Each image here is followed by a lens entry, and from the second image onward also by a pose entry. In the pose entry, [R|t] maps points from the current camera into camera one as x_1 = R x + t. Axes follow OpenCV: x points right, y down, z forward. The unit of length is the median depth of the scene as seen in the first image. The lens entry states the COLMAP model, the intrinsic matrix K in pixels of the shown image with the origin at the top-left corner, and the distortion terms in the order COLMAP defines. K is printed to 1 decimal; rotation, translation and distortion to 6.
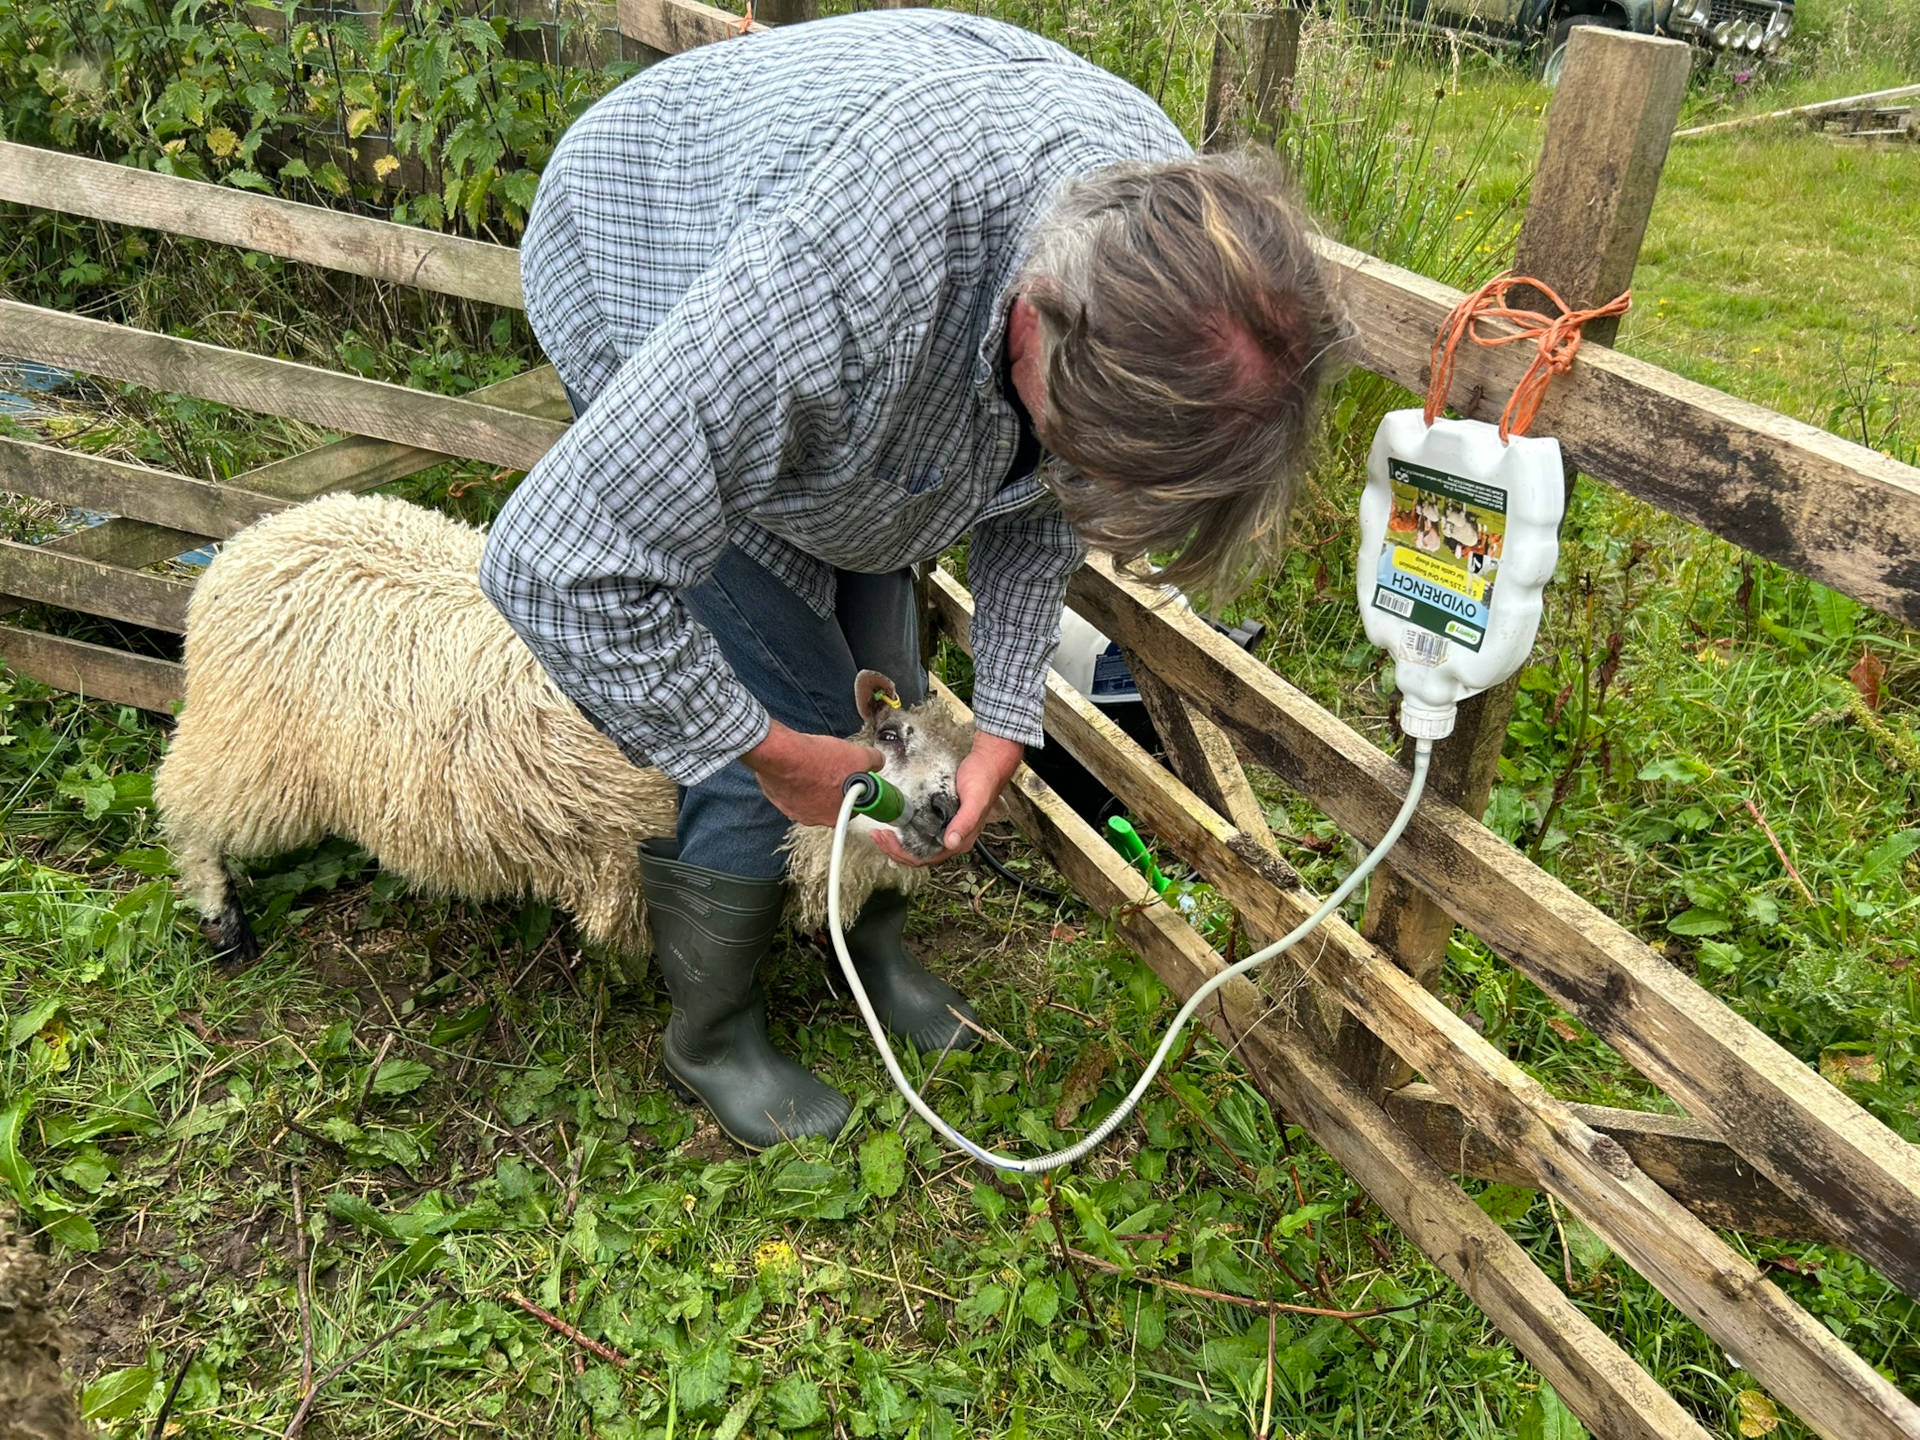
lens RADIAL K [[1452.0, 0, 961.1], [0, 1452.0, 717.3], [0, 0, 1]] dist [-0.072066, -0.002269]
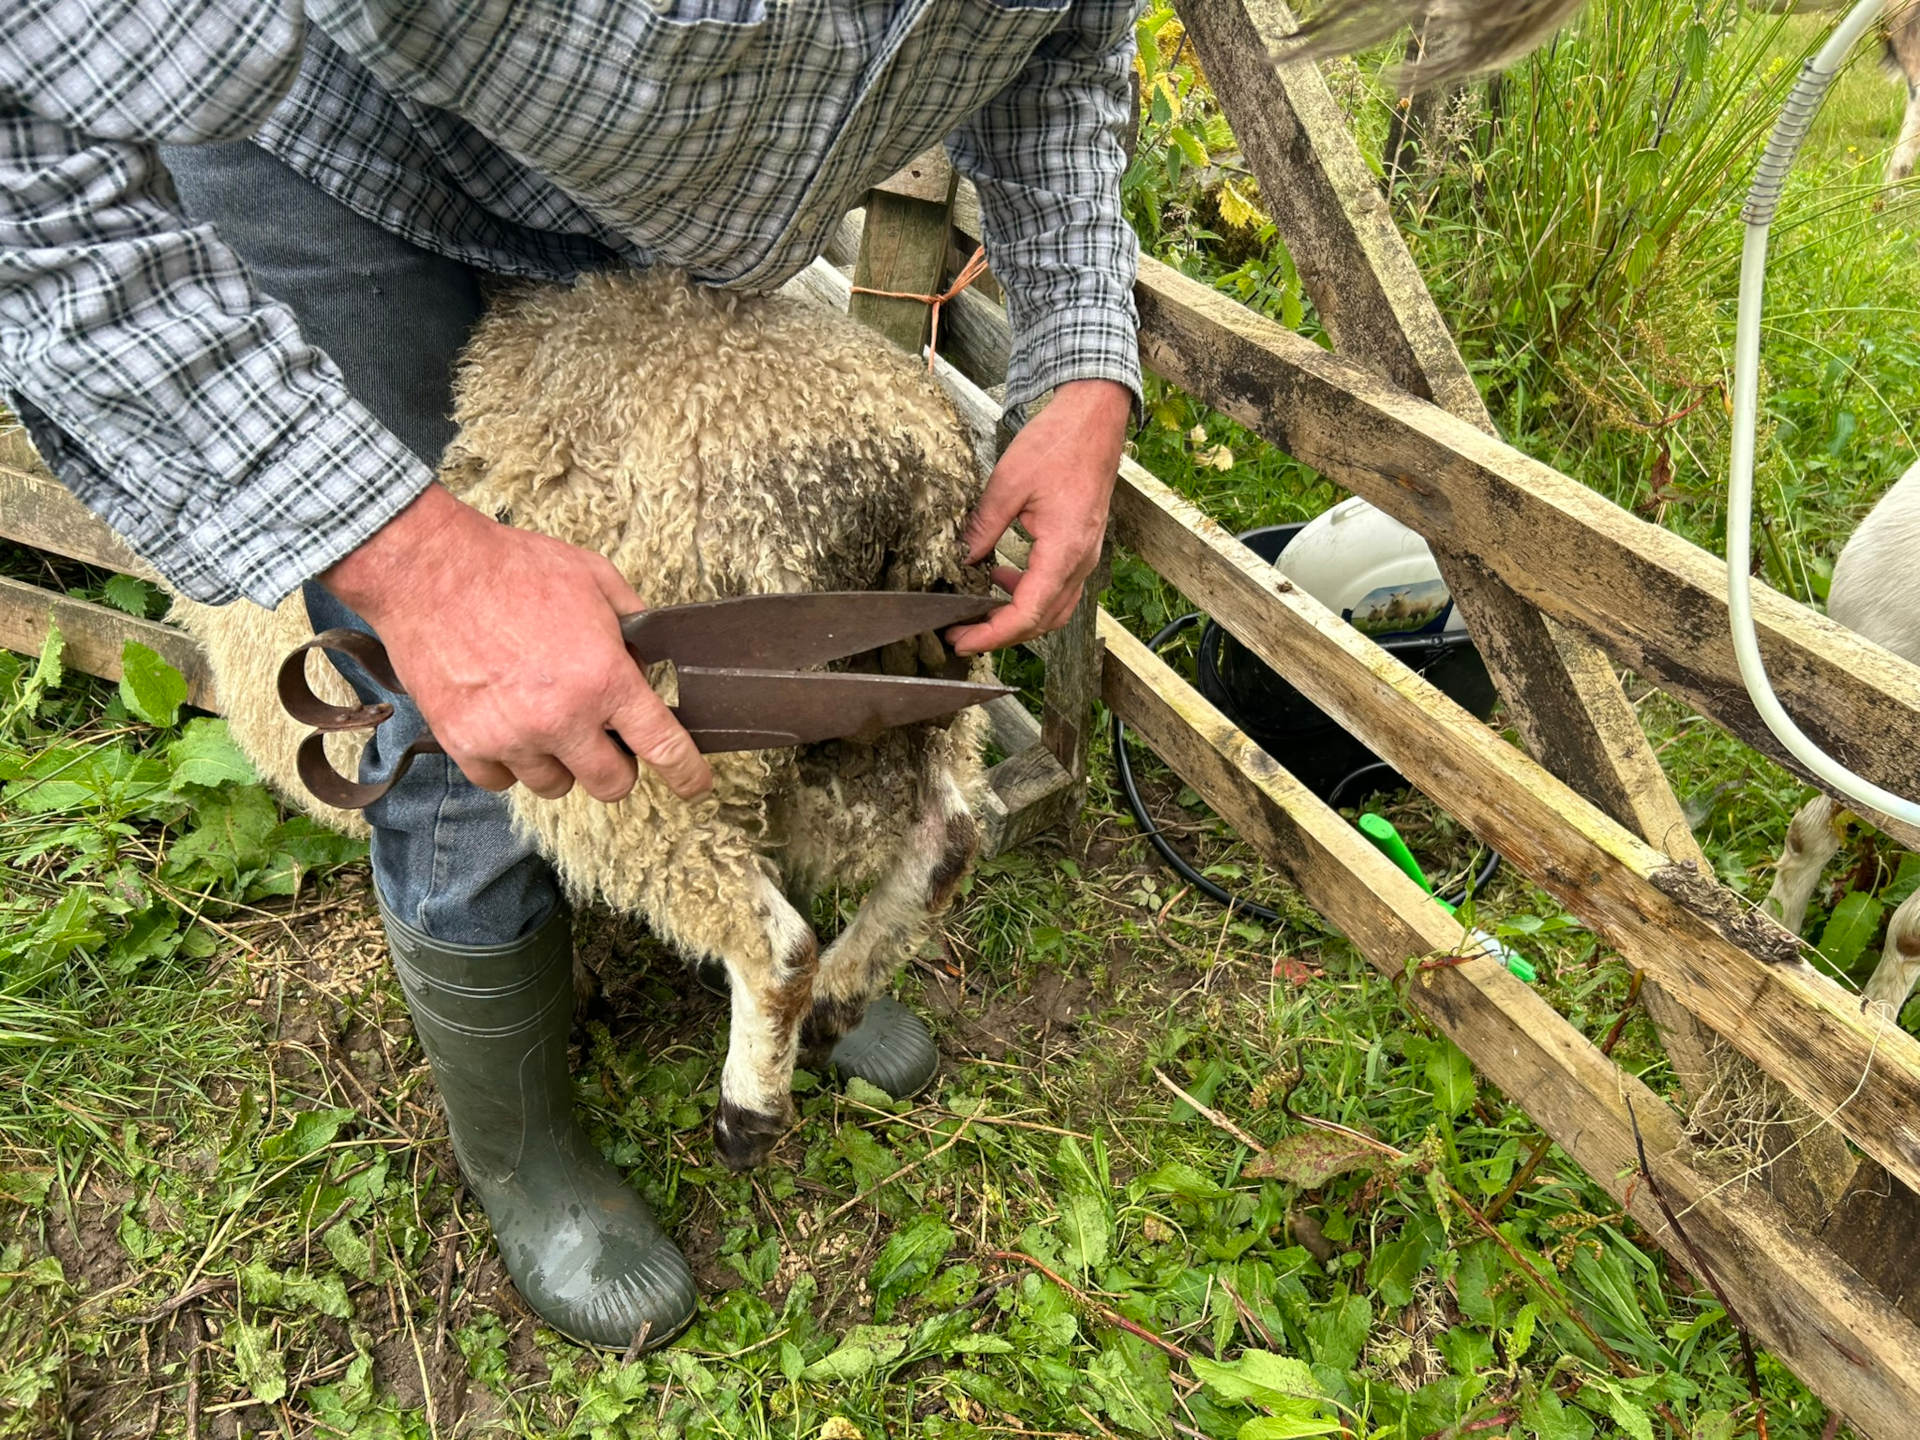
lens RADIAL K [[1452.0, 0, 959.8], [0, 1452.0, 724.0], [0, 0, 1]] dist [-0.072066, -0.002269]
pose [[0.998293, -0.005966, -0.058091, -0.058709], [0.008630, 0.998917, 0.045719, -0.005367], [0.057756, -0.046143, 0.997264, 0.357824]]
